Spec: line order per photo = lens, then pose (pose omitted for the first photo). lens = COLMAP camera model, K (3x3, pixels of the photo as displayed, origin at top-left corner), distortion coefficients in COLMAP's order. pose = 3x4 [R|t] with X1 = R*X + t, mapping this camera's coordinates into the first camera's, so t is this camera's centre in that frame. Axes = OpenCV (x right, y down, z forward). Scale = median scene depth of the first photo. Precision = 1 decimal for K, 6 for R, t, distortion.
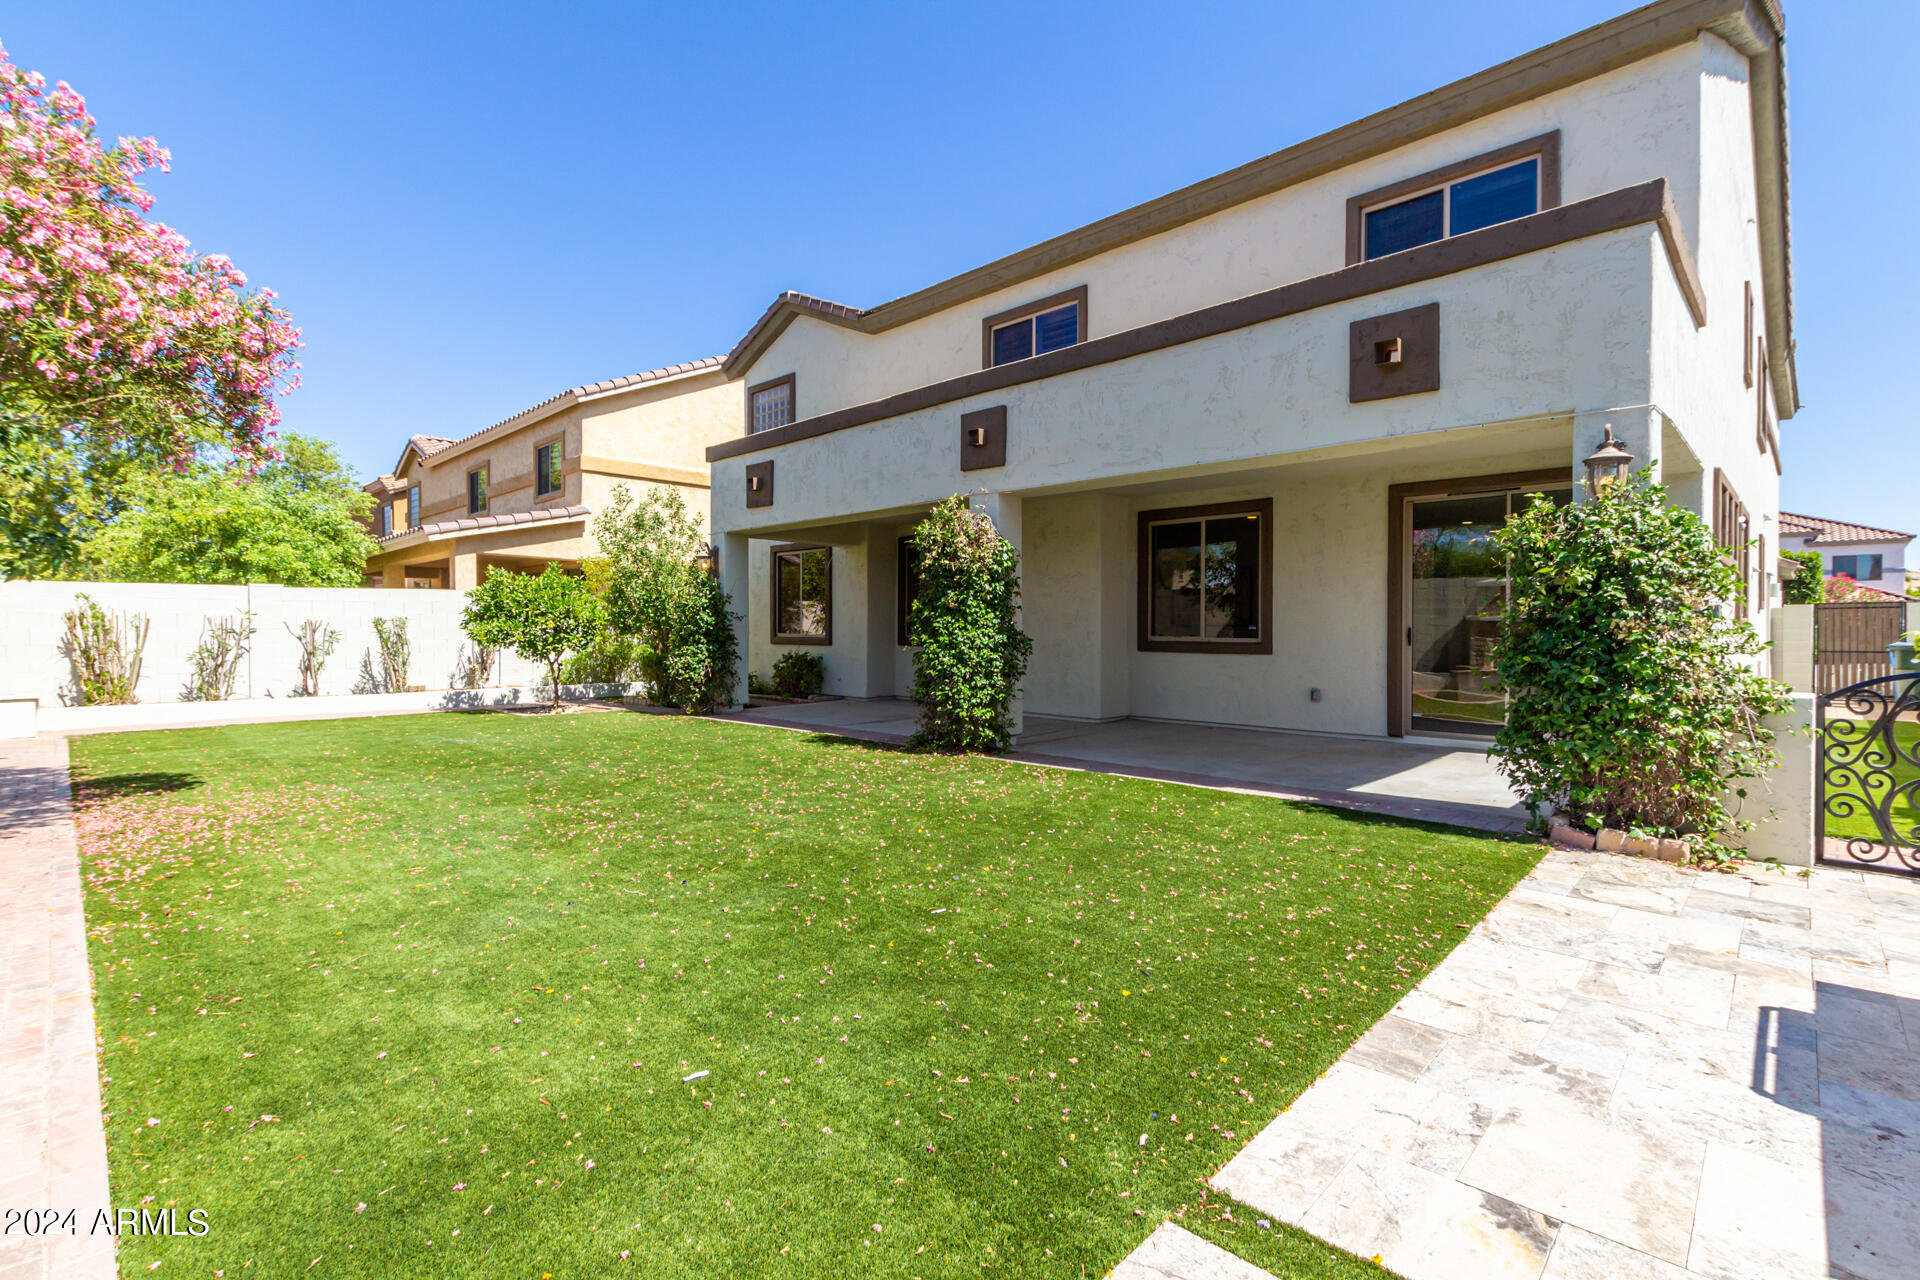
lens RADIAL K [[877.9, 0, 965.8], [0, 877.9, 635.5], [0, 0, 1]] dist [0.003417, 0.000117]
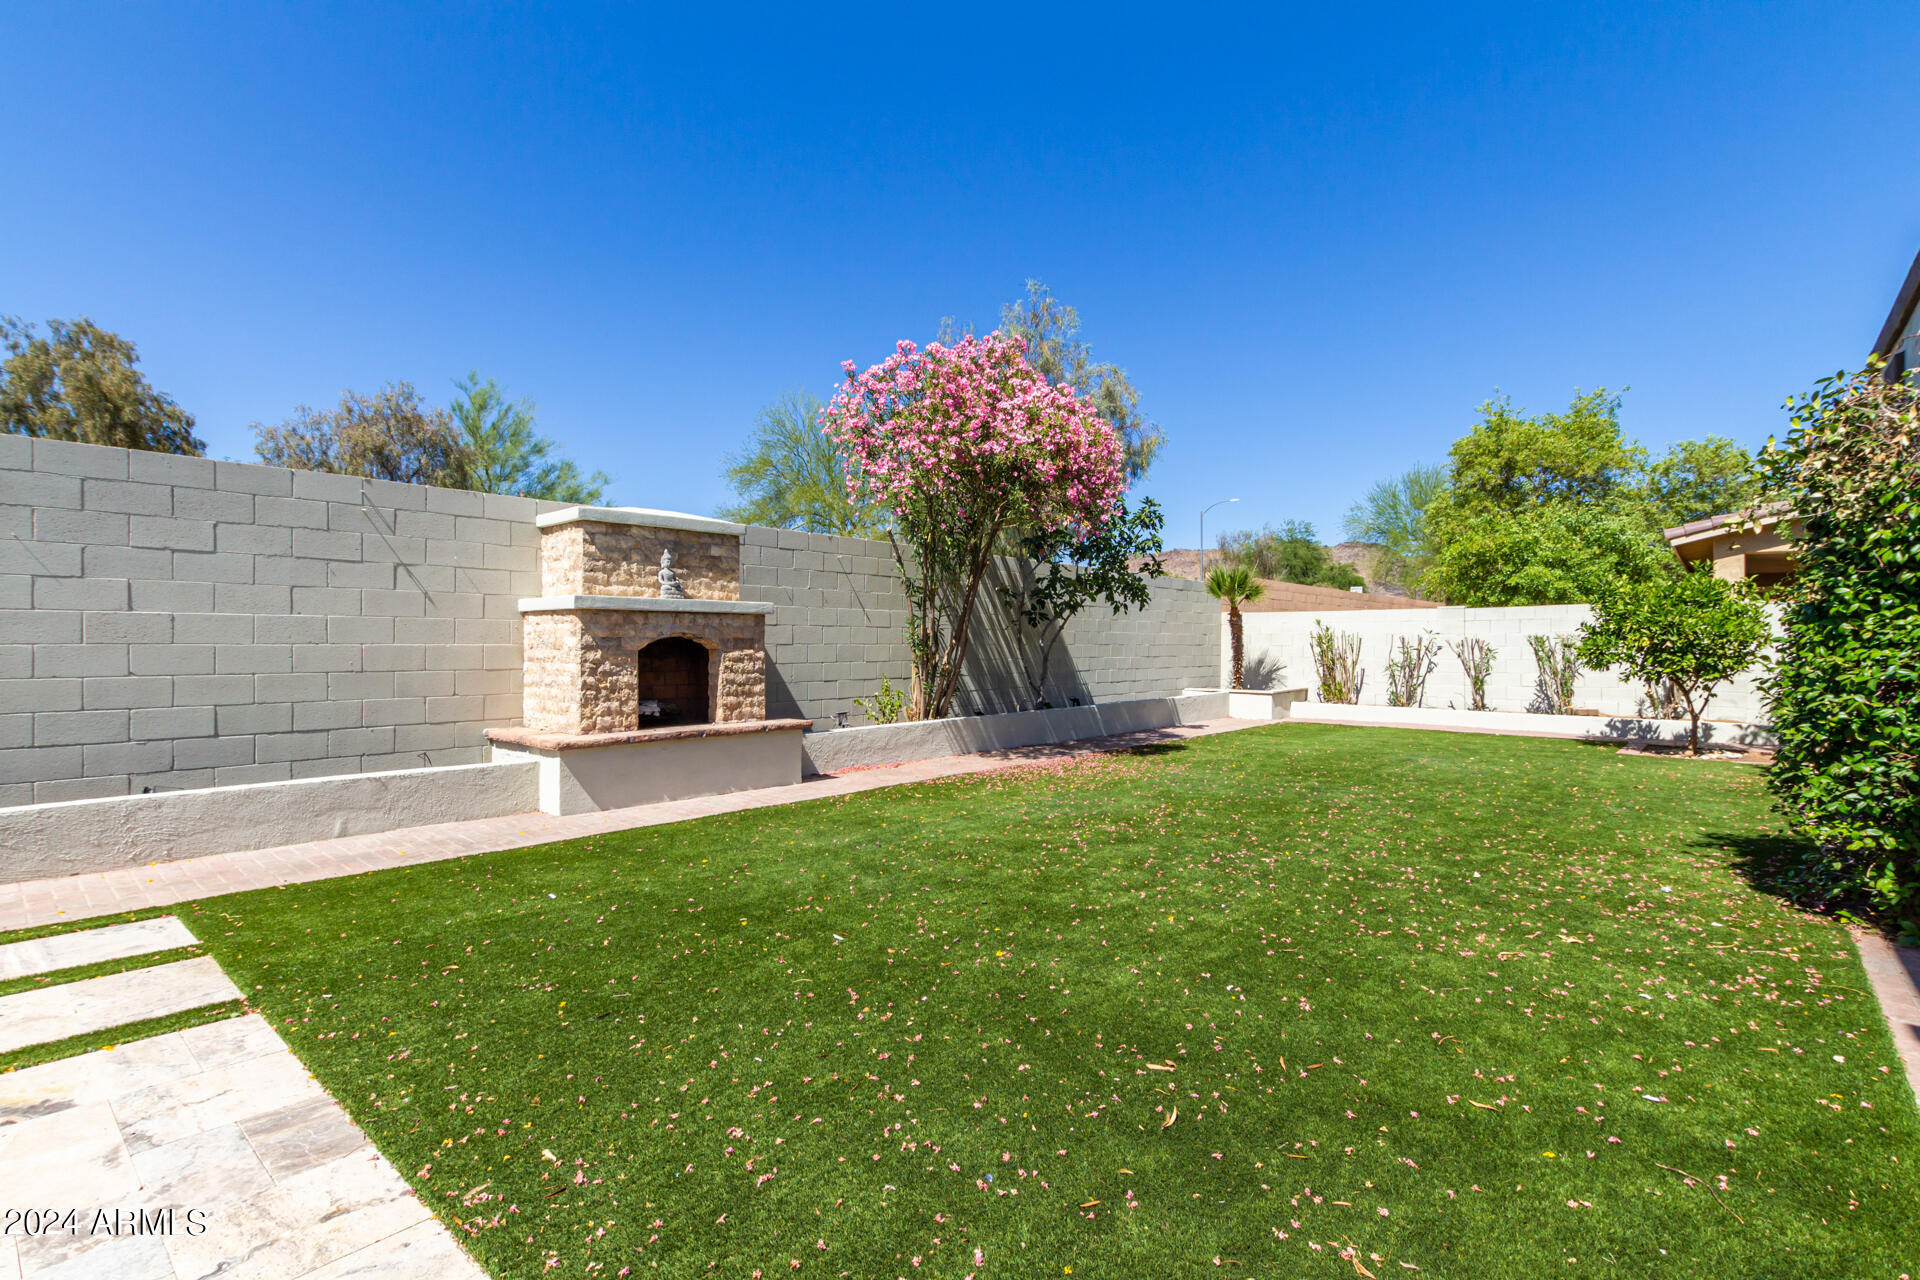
lens RADIAL K [[877.9, 0, 962.8], [0, 877.9, 638.6], [0, 0, 1]] dist [0.003417, 0.000117]
pose [[0.054005, -0.004643, -0.998530, 1.217895], [-0.011747, 0.999917, -0.005285, -0.020128], [0.998472, 0.012015, 0.053946, 1.392140]]
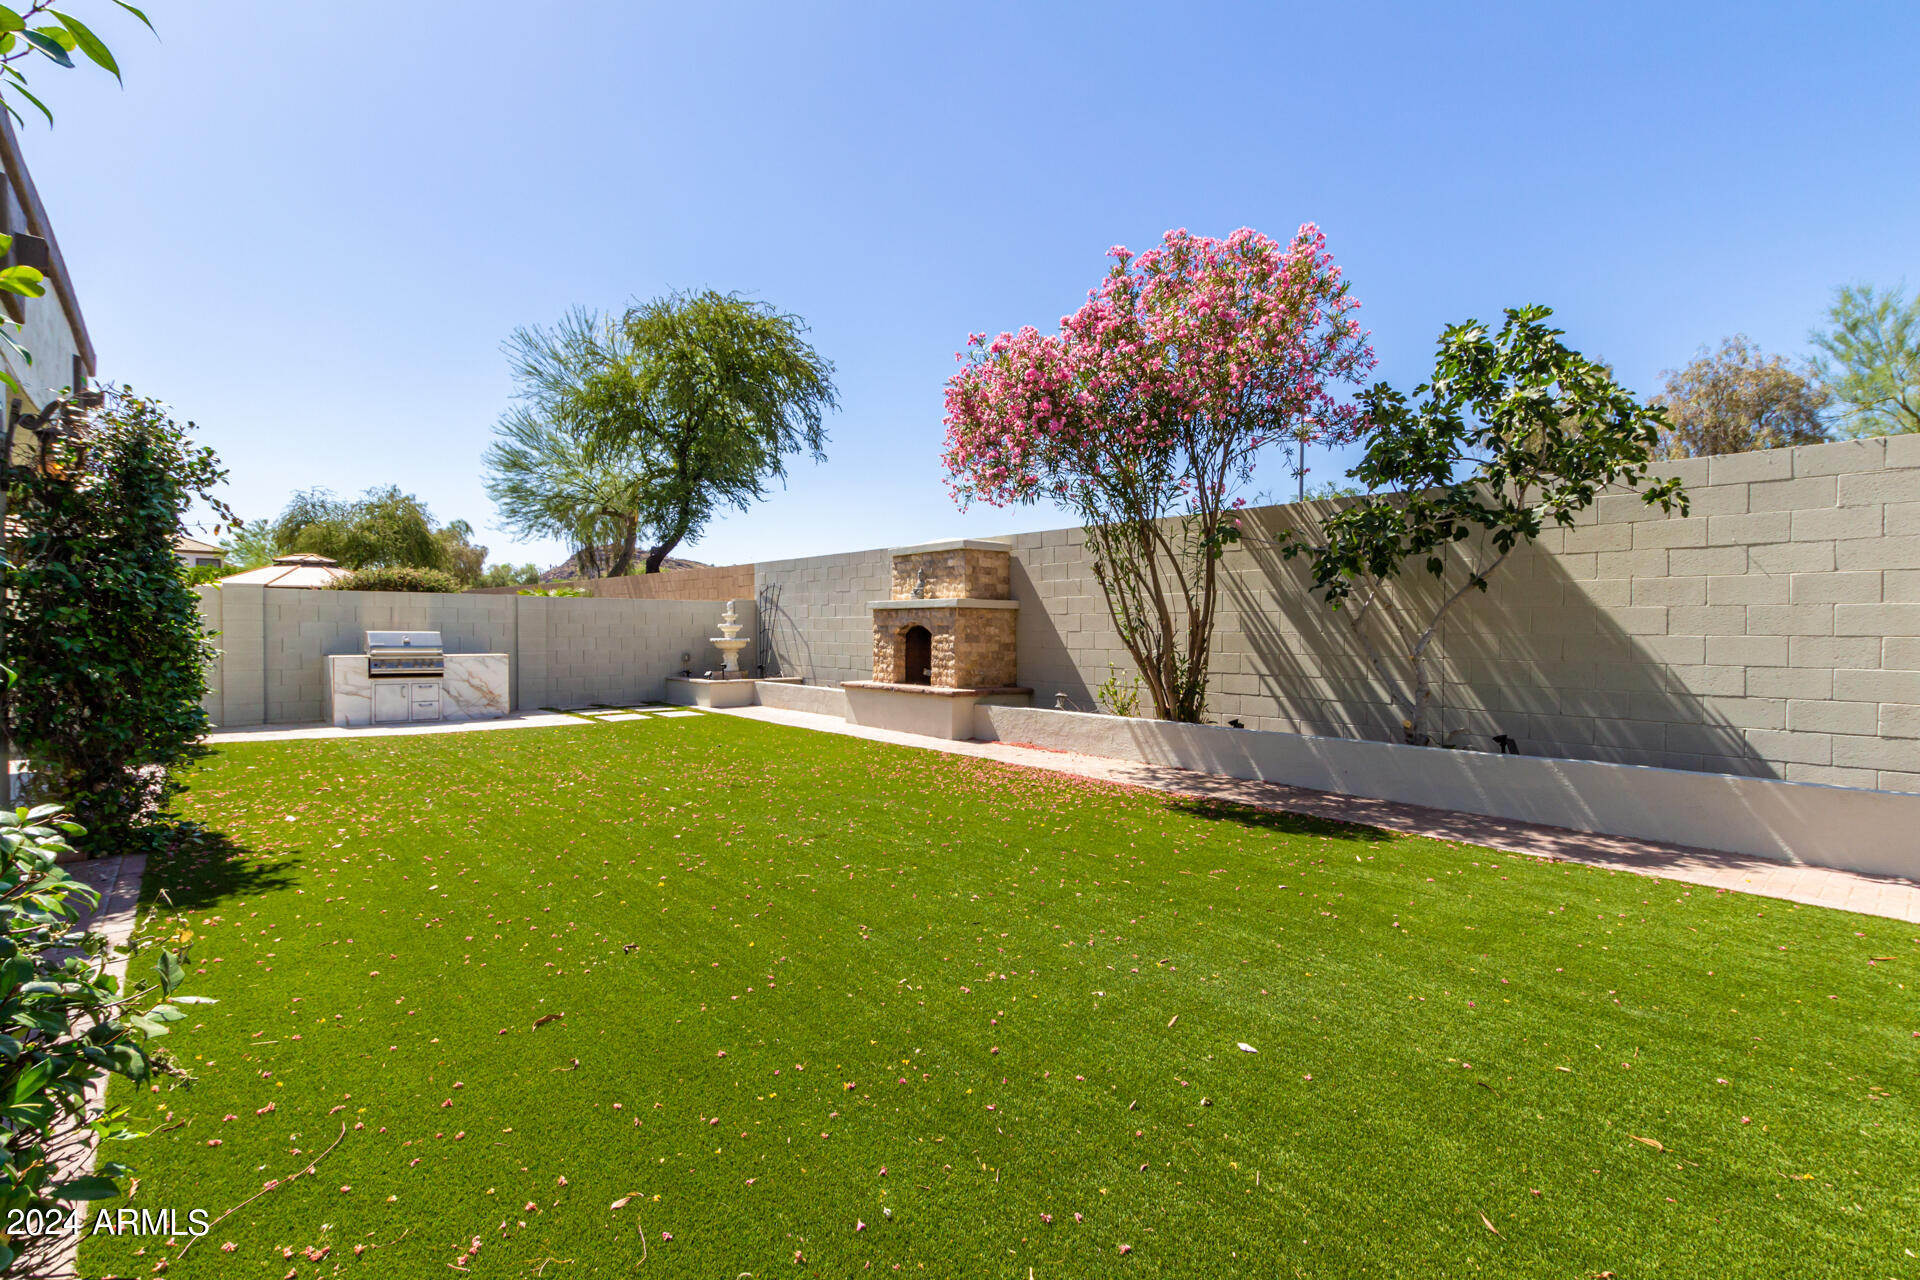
lens RADIAL K [[877.9, 0, 956.1], [0, 877.9, 638.5], [0, 0, 1]] dist [0.003417, 0.000117]
pose [[-0.996260, -0.006704, 0.086143, -5.175397], [-0.005232, 0.999837, 0.017303, -0.055914], [-0.086245, 0.016787, -0.996133, 7.816006]]
